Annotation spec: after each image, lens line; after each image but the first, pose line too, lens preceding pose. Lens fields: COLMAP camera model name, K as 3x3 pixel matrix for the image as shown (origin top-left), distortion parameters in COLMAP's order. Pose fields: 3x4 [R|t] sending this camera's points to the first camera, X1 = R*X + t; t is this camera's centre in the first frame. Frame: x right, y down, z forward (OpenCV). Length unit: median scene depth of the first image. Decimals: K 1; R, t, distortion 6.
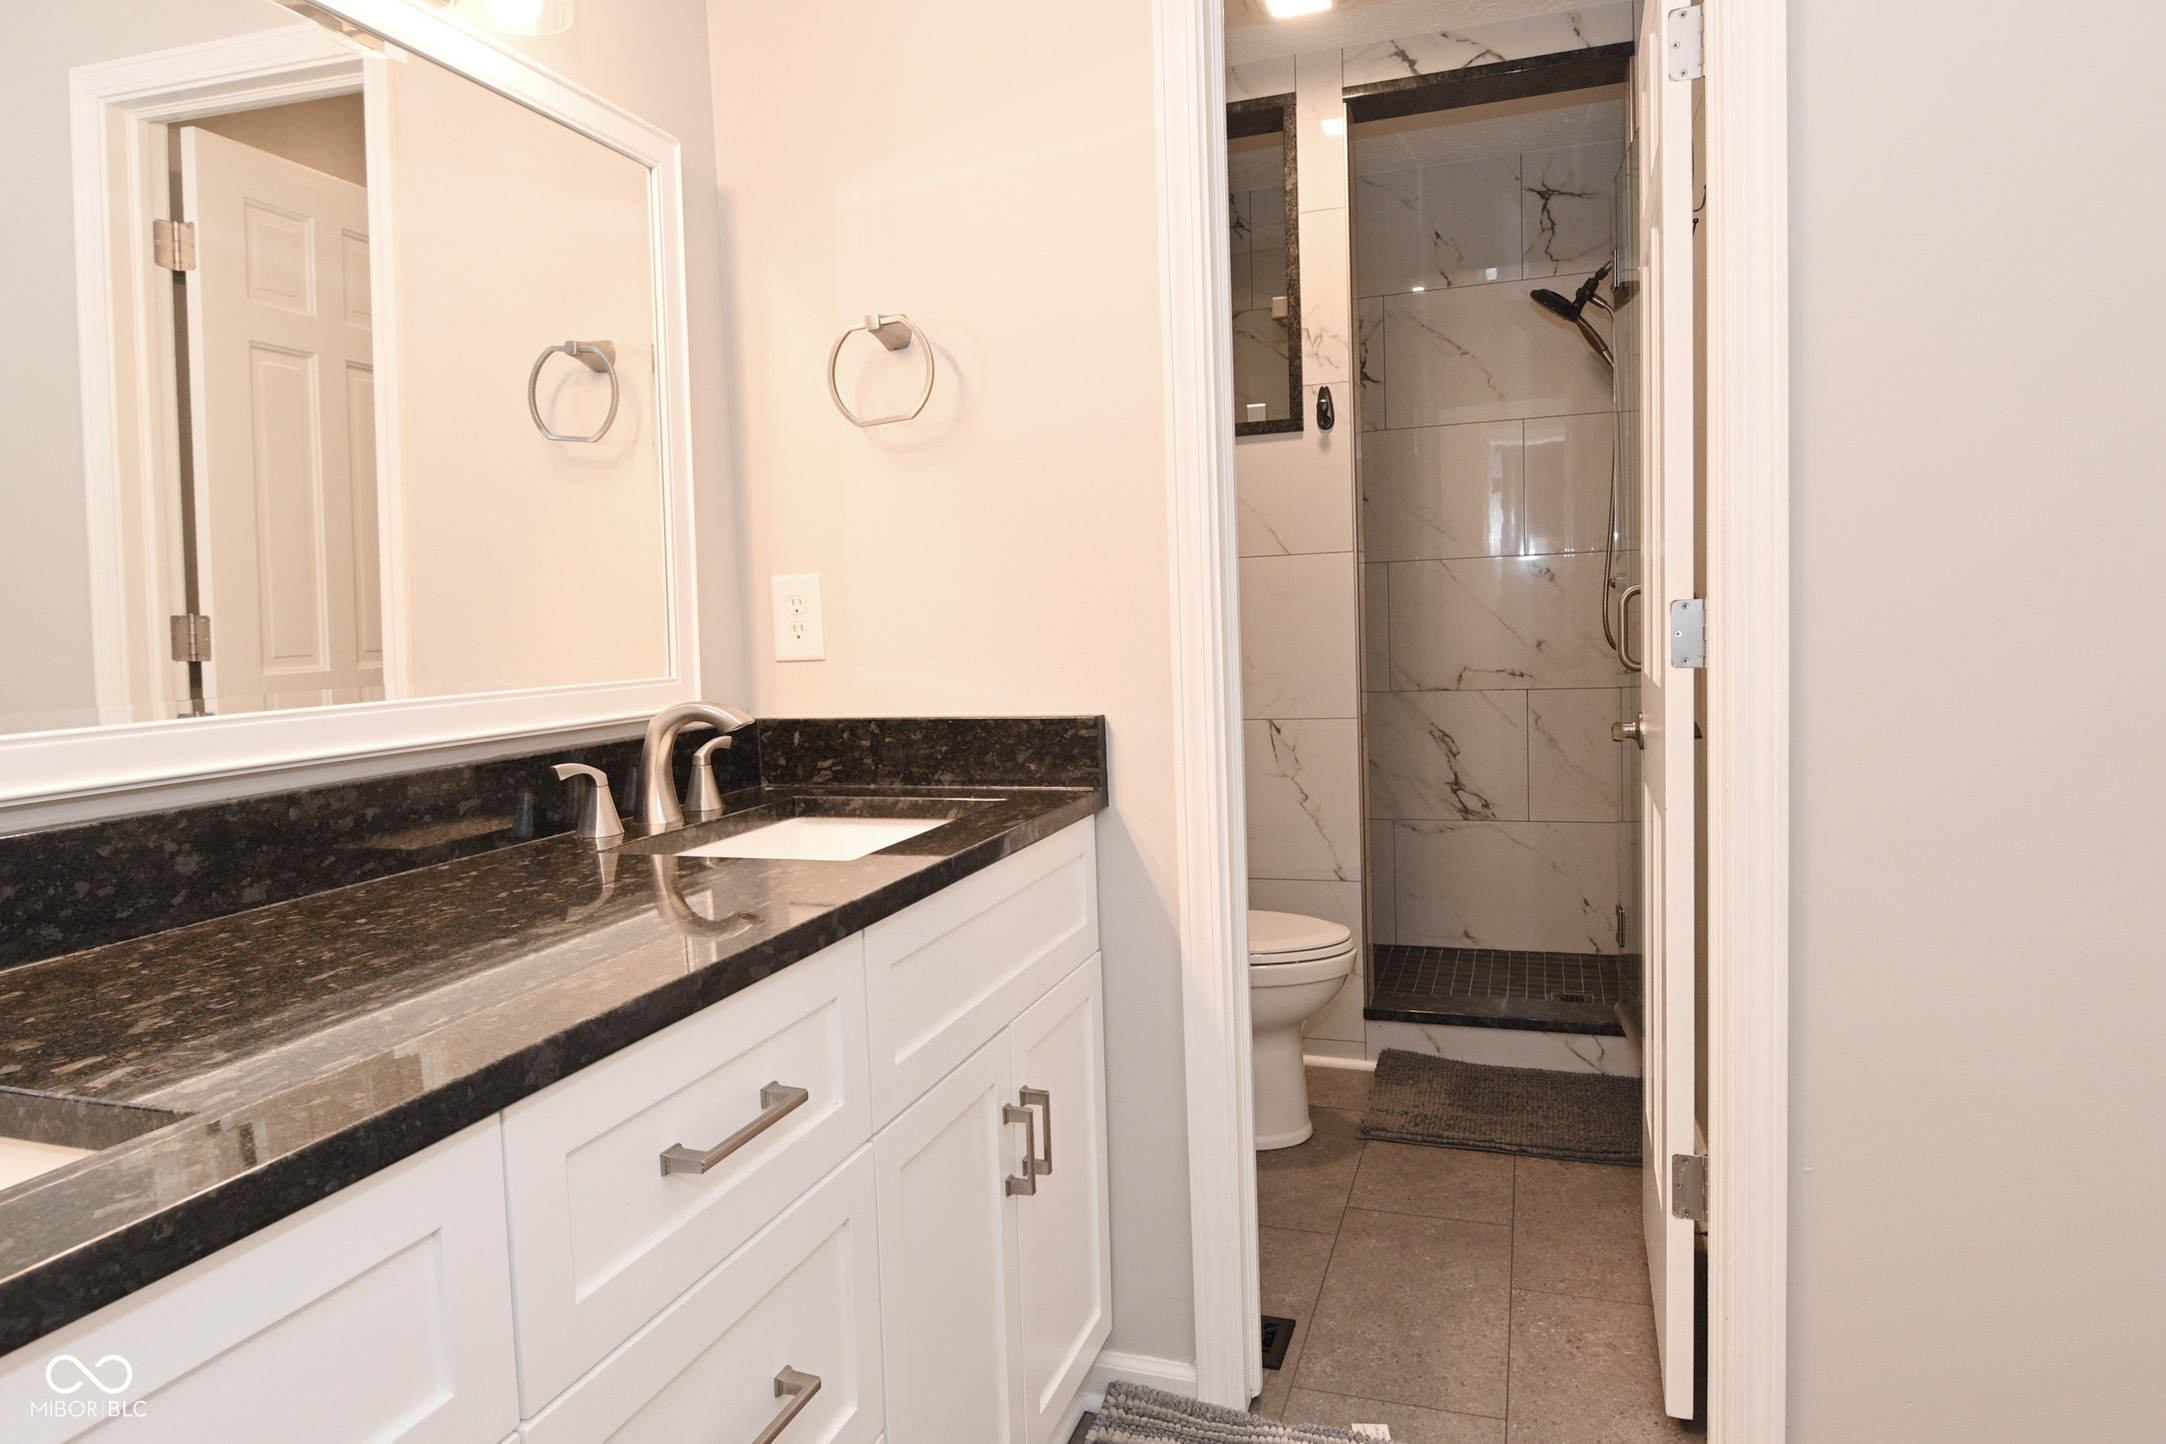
lens RADIAL K [[1460.9, 0, 1091.0], [0, 1460.9, 740.4], [0, 0, 1]] dist [0.029514, -0.047613]
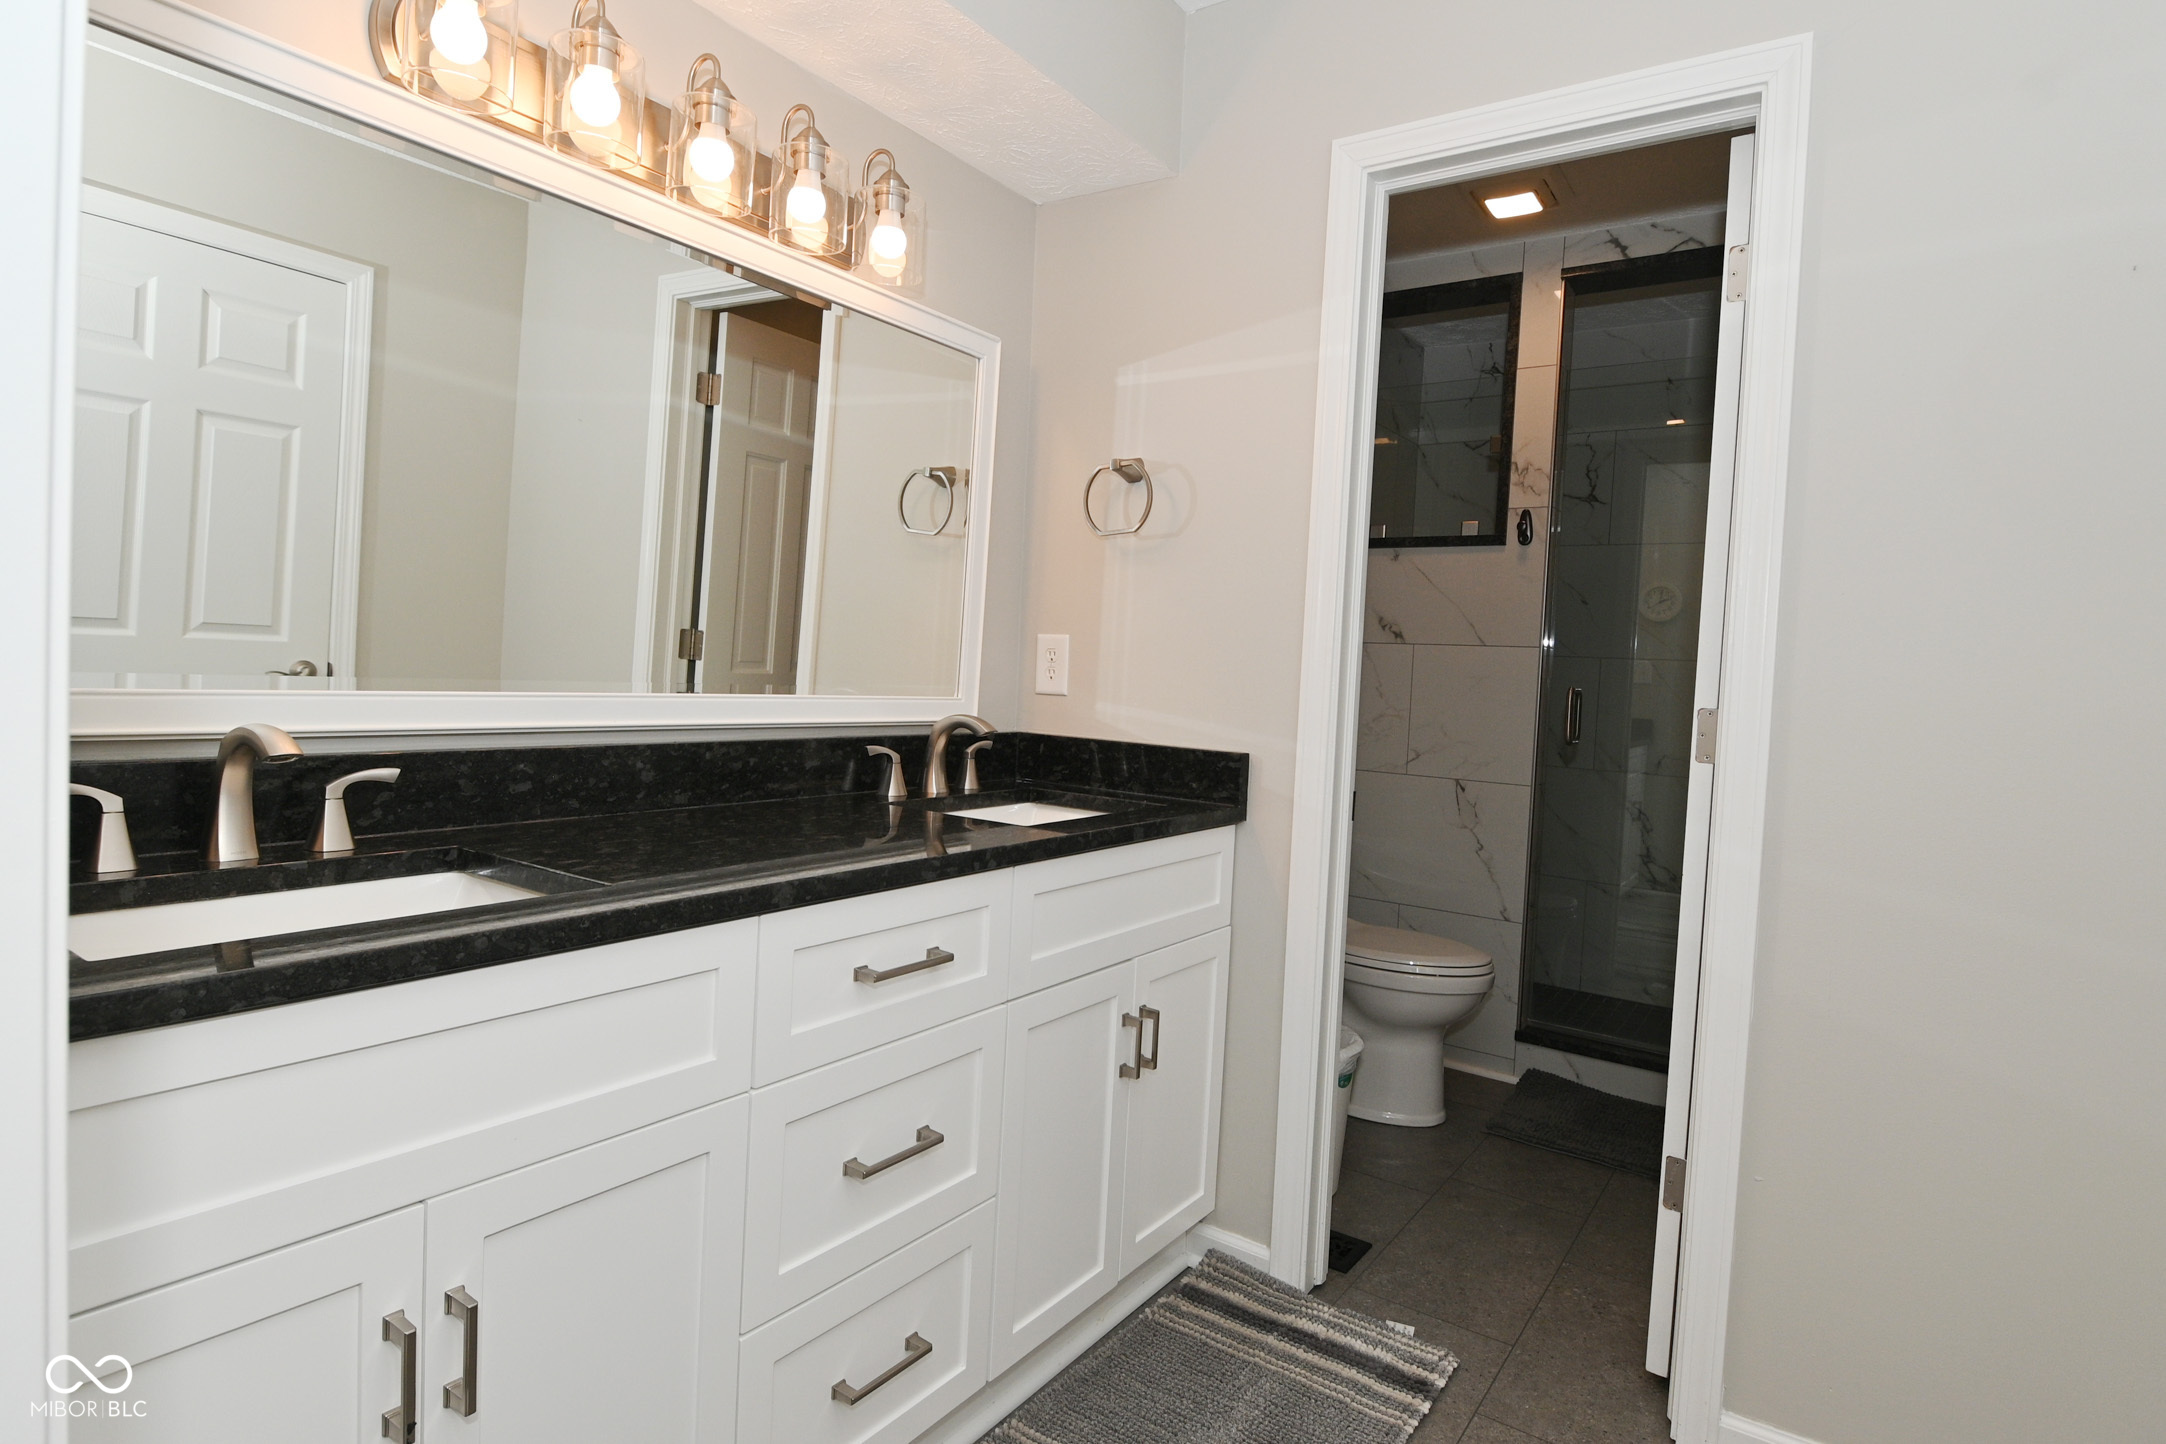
lens RADIAL K [[1460.9, 0, 1091.0], [0, 1460.9, 740.4], [0, 0, 1]] dist [0.029514, -0.047613]
pose [[0.943553, 0.099307, -0.315984, 0.292197], [-0.109869, 0.993821, -0.015742, 0.008178], [0.312469, 0.049570, 0.948634, -0.333109]]
